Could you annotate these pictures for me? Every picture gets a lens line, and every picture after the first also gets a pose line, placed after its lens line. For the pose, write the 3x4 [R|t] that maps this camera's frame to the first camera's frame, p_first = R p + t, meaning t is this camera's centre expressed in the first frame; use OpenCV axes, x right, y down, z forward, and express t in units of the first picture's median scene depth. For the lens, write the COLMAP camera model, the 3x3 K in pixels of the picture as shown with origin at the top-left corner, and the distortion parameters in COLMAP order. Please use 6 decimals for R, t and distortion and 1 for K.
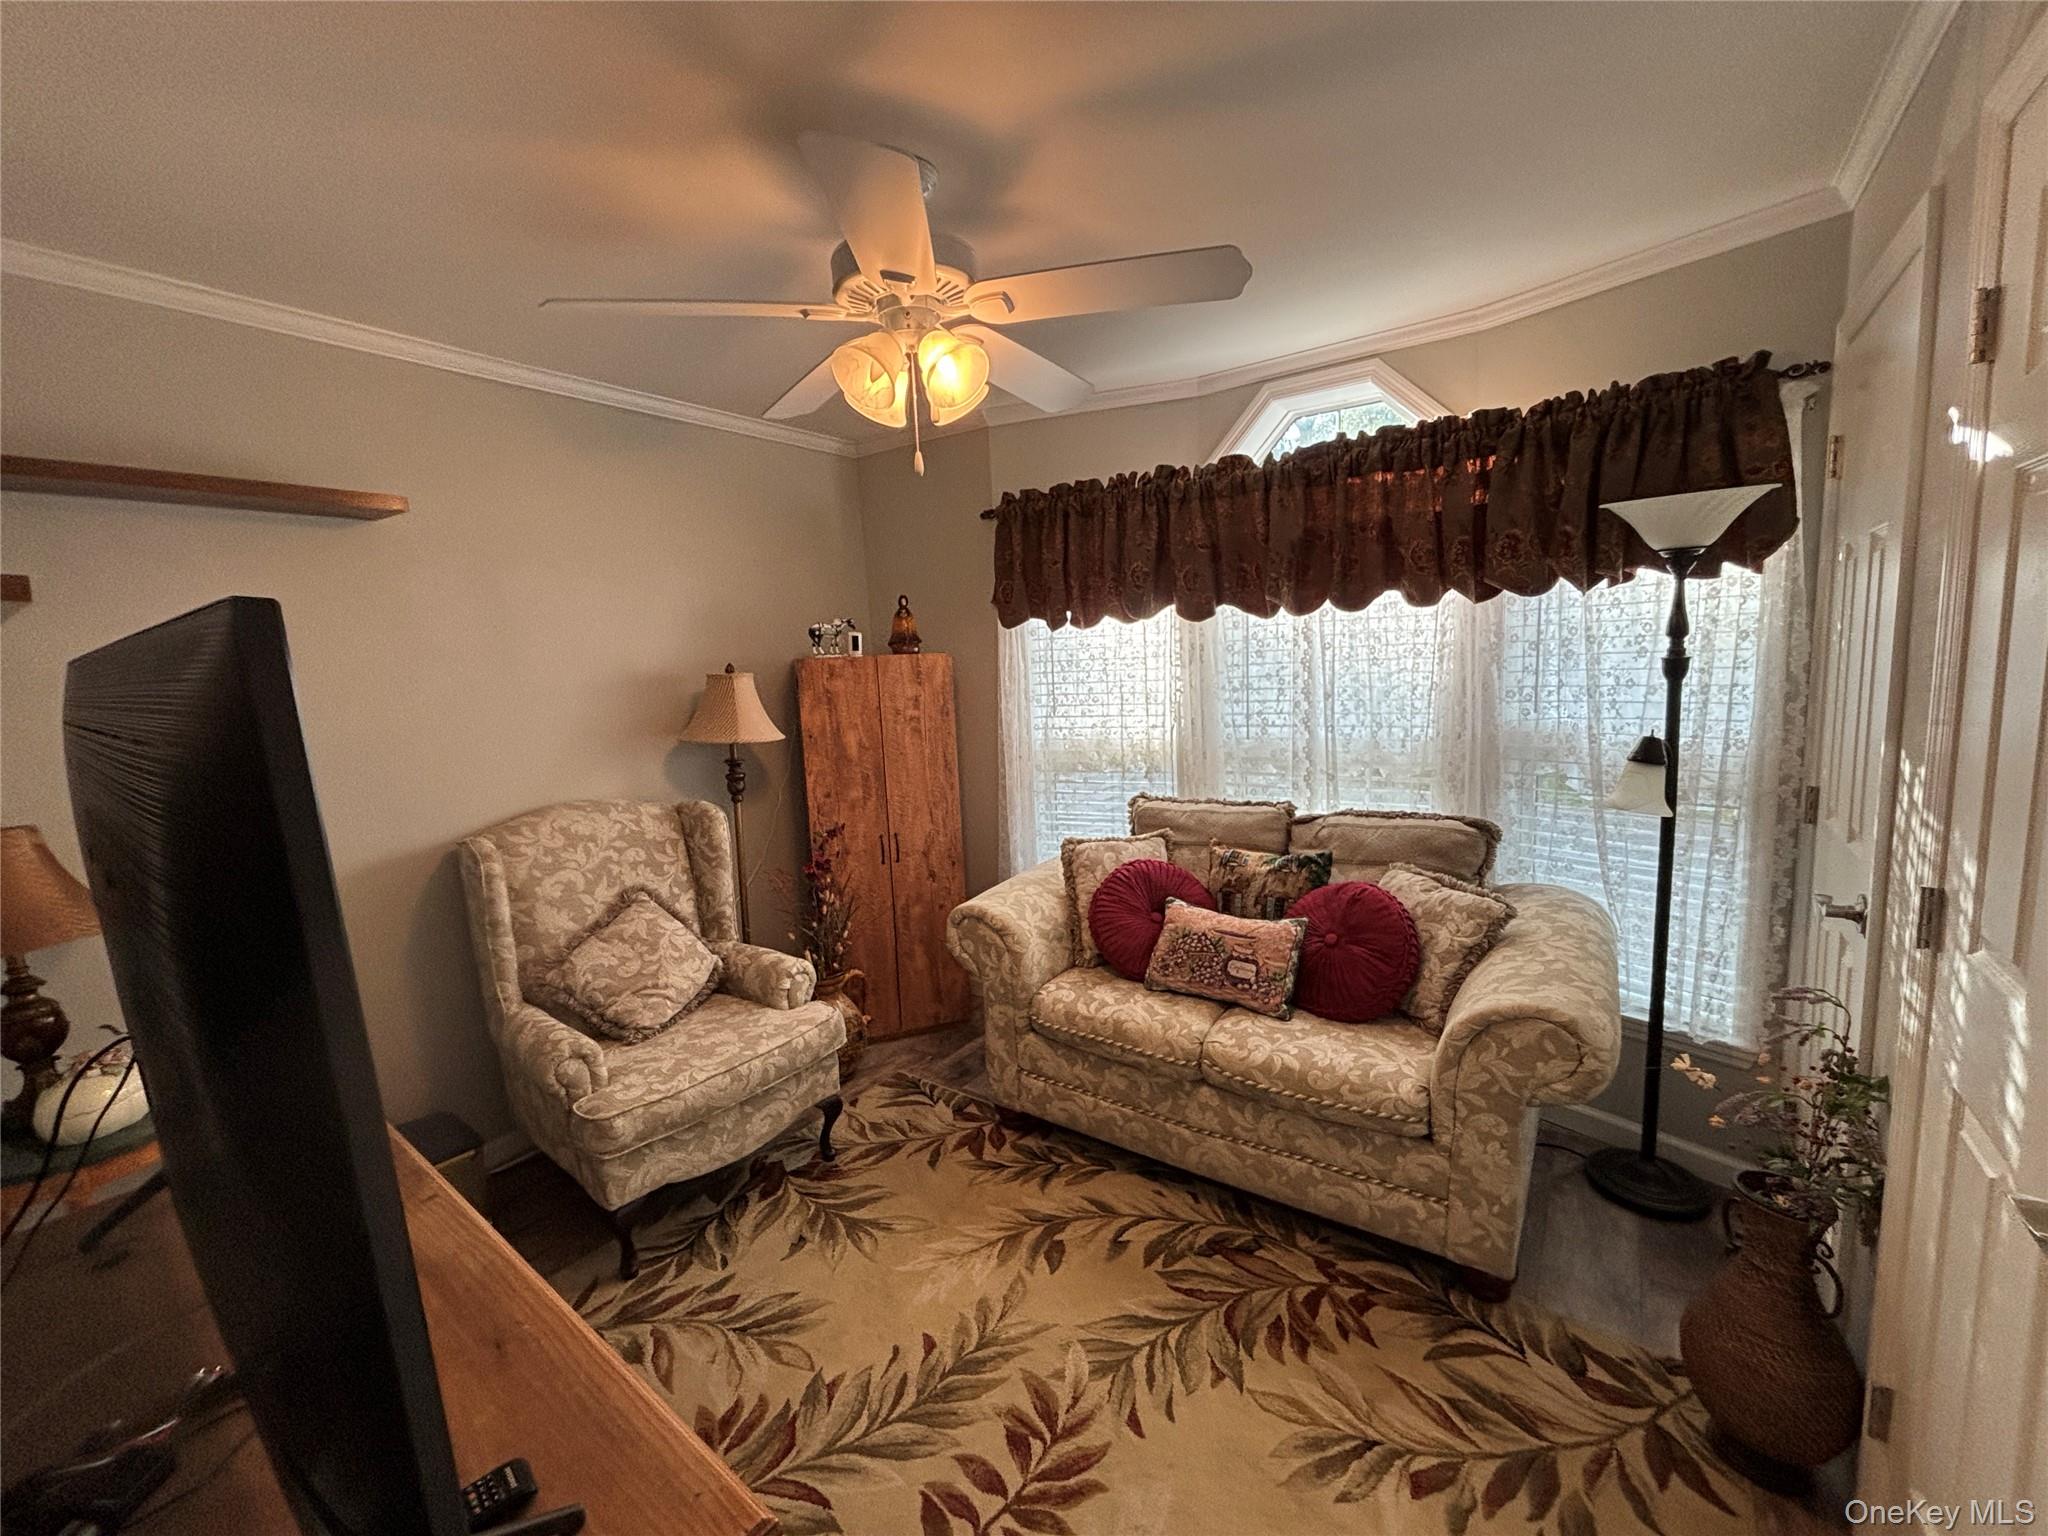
lens RADIAL K [[825.8, 0, 1020.4], [0, 825.8, 766.2], [0, 0, 1]] dist [-0.001723, 0.000526]
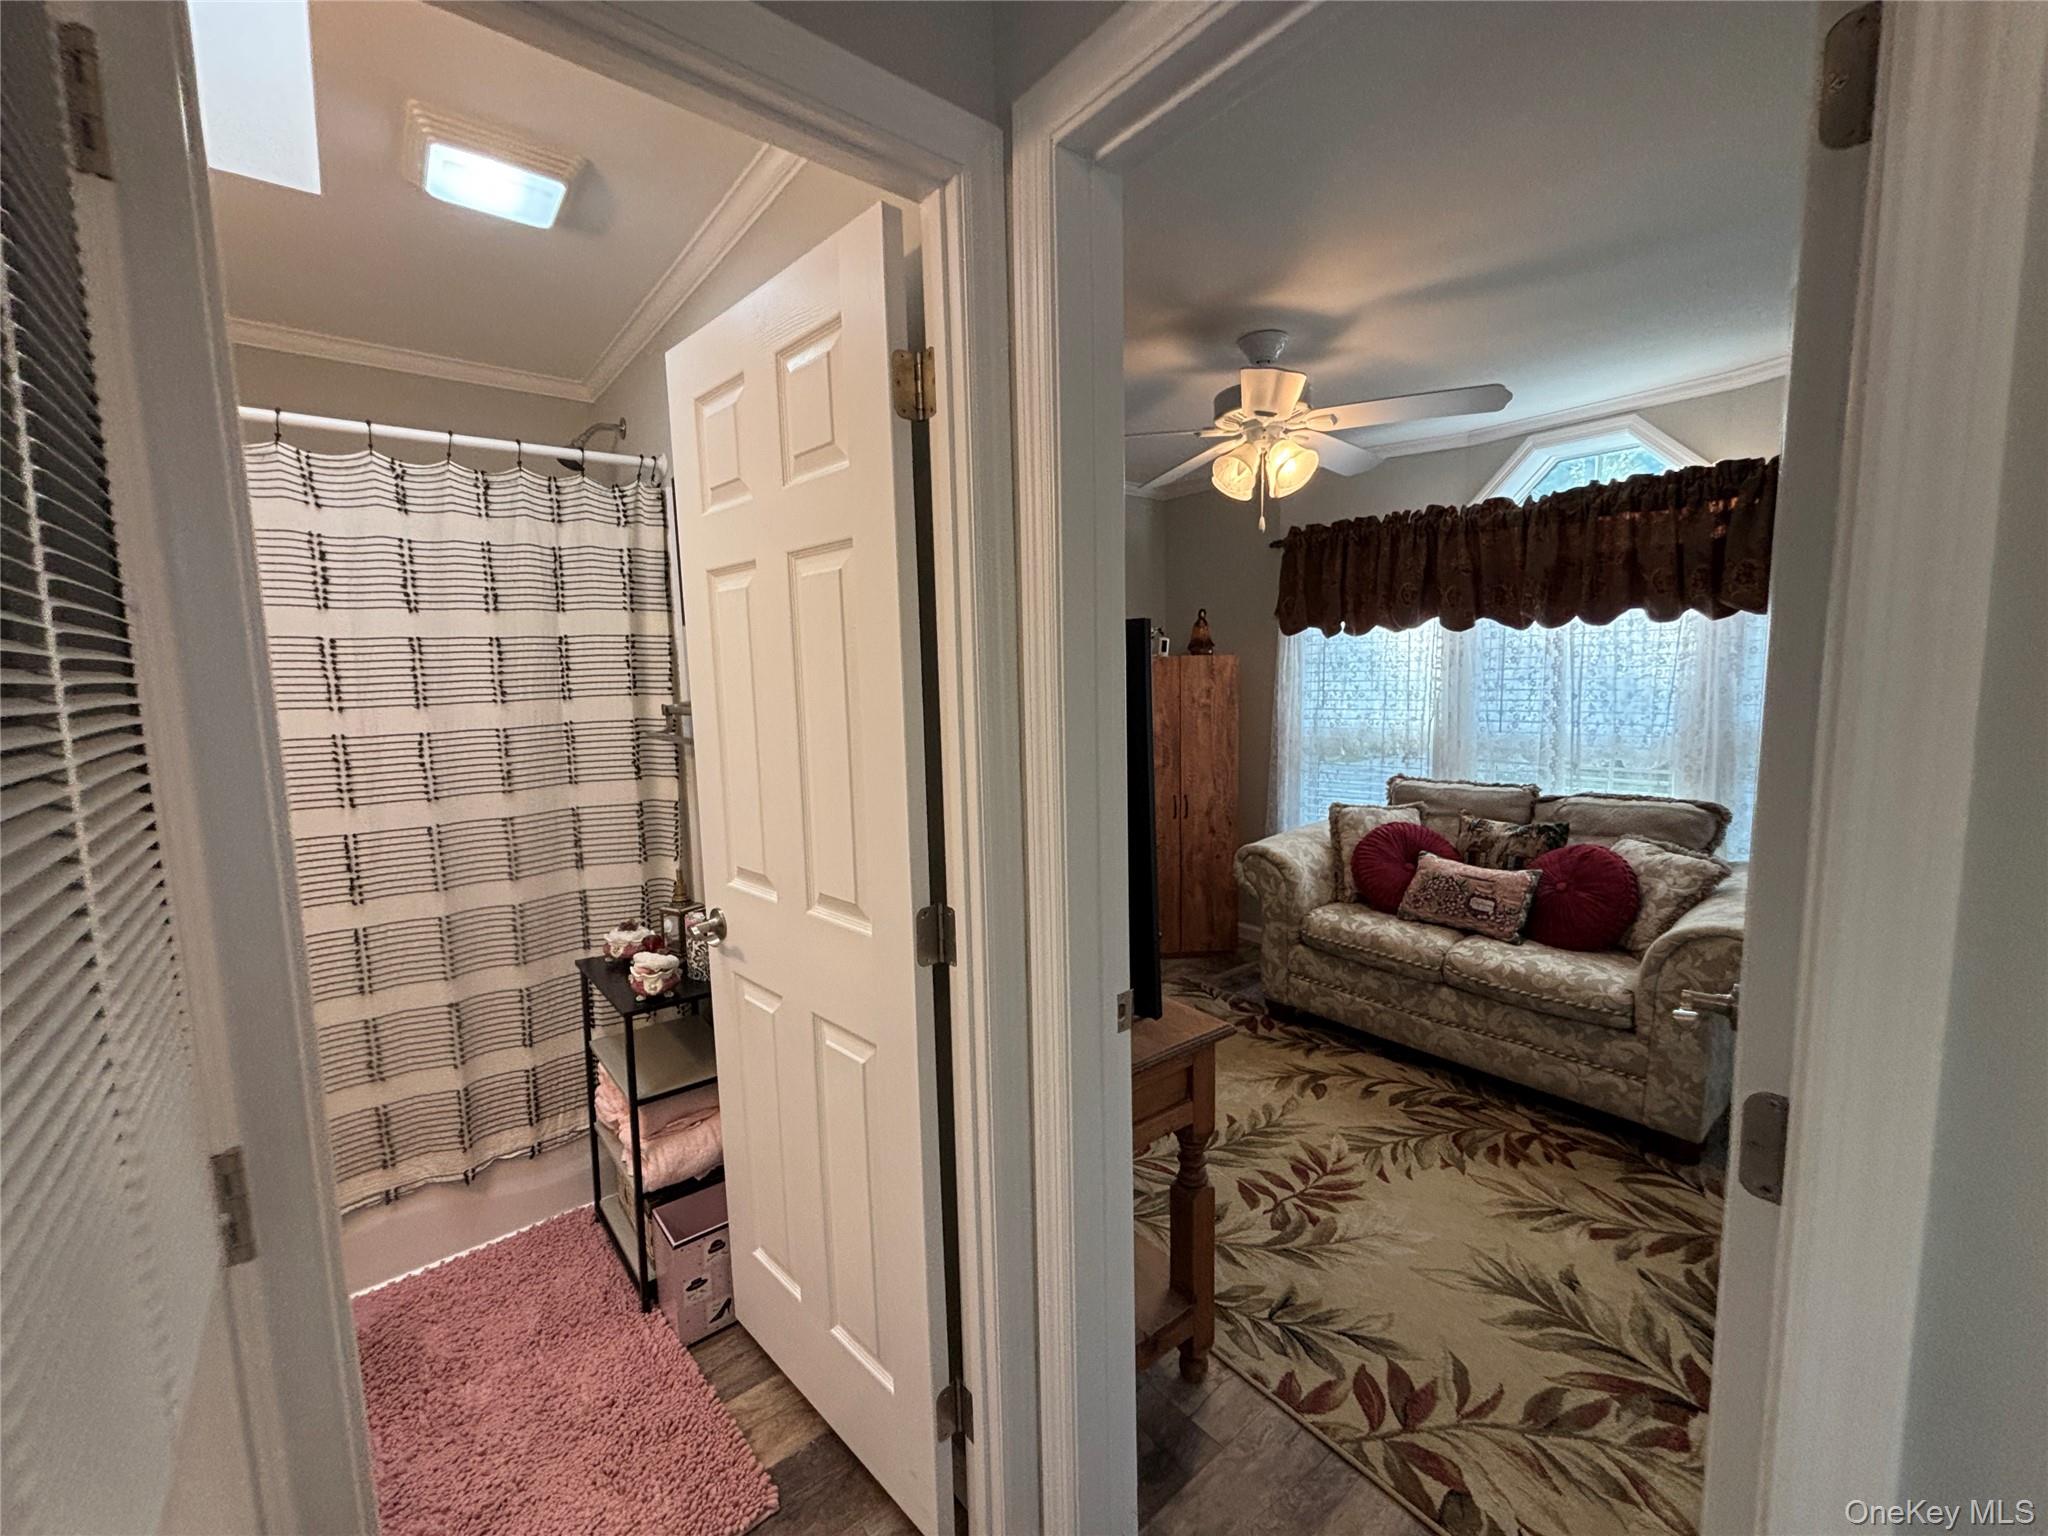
lens RADIAL K [[825.8, 0, 1026.9], [0, 825.8, 764.6], [0, 0, 1]] dist [-0.001723, 0.000526]
pose [[0.965945, 0.054457, -0.252951, -0.105400], [-0.057357, 0.998345, -0.004101, 0.080877], [0.252309, 0.018470, 0.967470, -0.442429]]
